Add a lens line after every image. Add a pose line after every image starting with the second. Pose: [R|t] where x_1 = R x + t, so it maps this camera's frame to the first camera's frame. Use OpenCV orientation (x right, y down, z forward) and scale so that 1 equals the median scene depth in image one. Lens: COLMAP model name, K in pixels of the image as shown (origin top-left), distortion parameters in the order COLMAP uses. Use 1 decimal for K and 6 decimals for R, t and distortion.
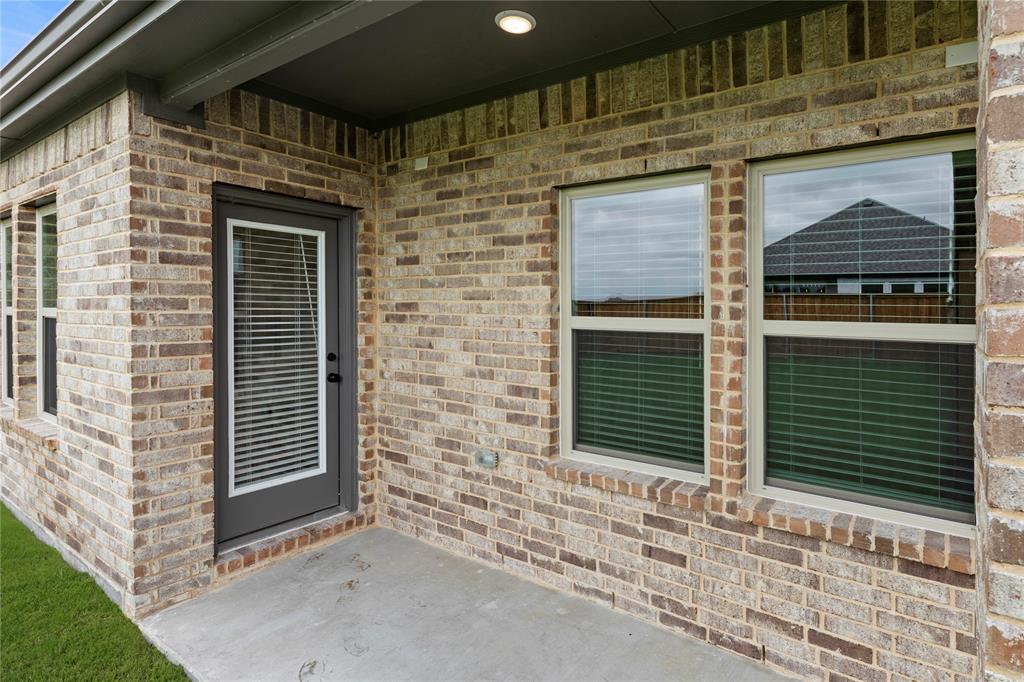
lens RADIAL K [[556.9, 0, 546.3], [0, 556.9, 305.8], [0, 0, 1]] dist [0.013021, 0.000055]
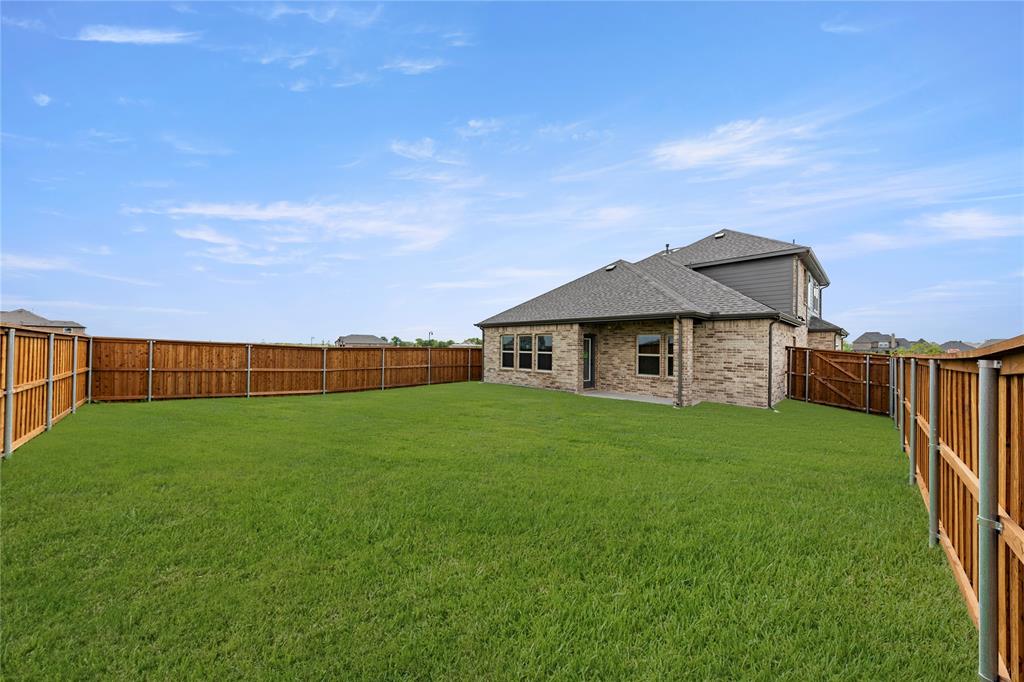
lens RADIAL K [[342.8, 0, 508.5], [0, 342.8, 347.3], [0, 0, 1]] dist [0.000397, 0.000030]
pose [[0.988452, 0.005076, -0.151448, -0.820044], [-0.004428, 0.999980, 0.004619, -0.067461], [0.151469, -0.003895, 0.988454, -3.081234]]
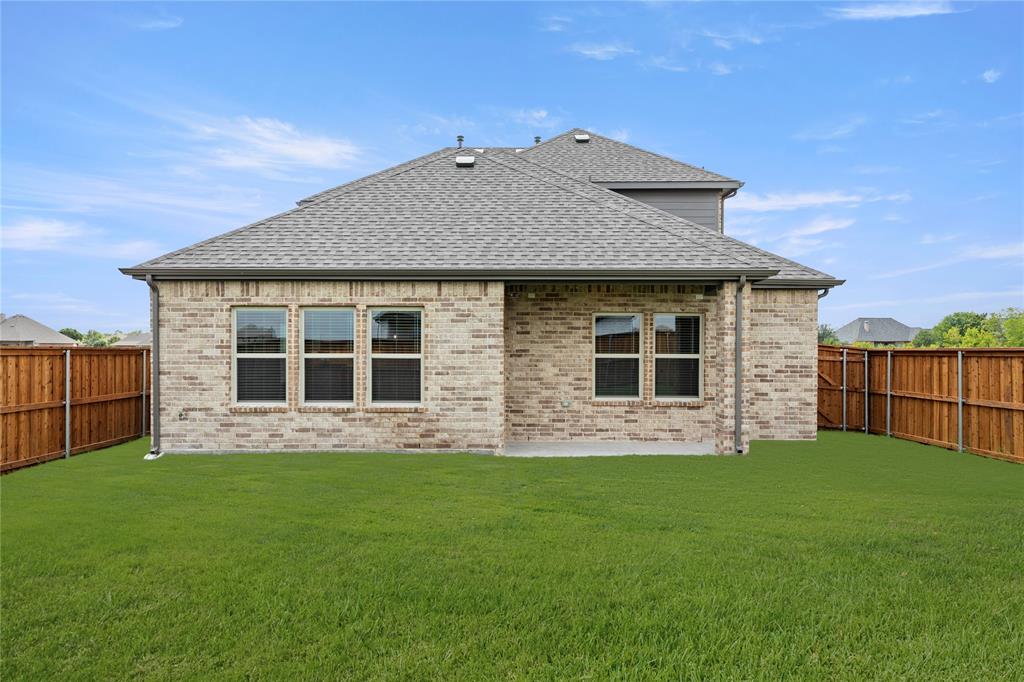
lens RADIAL K [[691.9, 0, 515.3], [0, 691.9, 348.9], [0, 0, 1]] dist [0.003152, -0.004714]
pose [[0.811867, -0.009205, 0.583770, -2.443196], [0.001114, 0.999898, 0.014217, -0.060150], [-0.583842, -0.010891, 0.811794, -1.764784]]
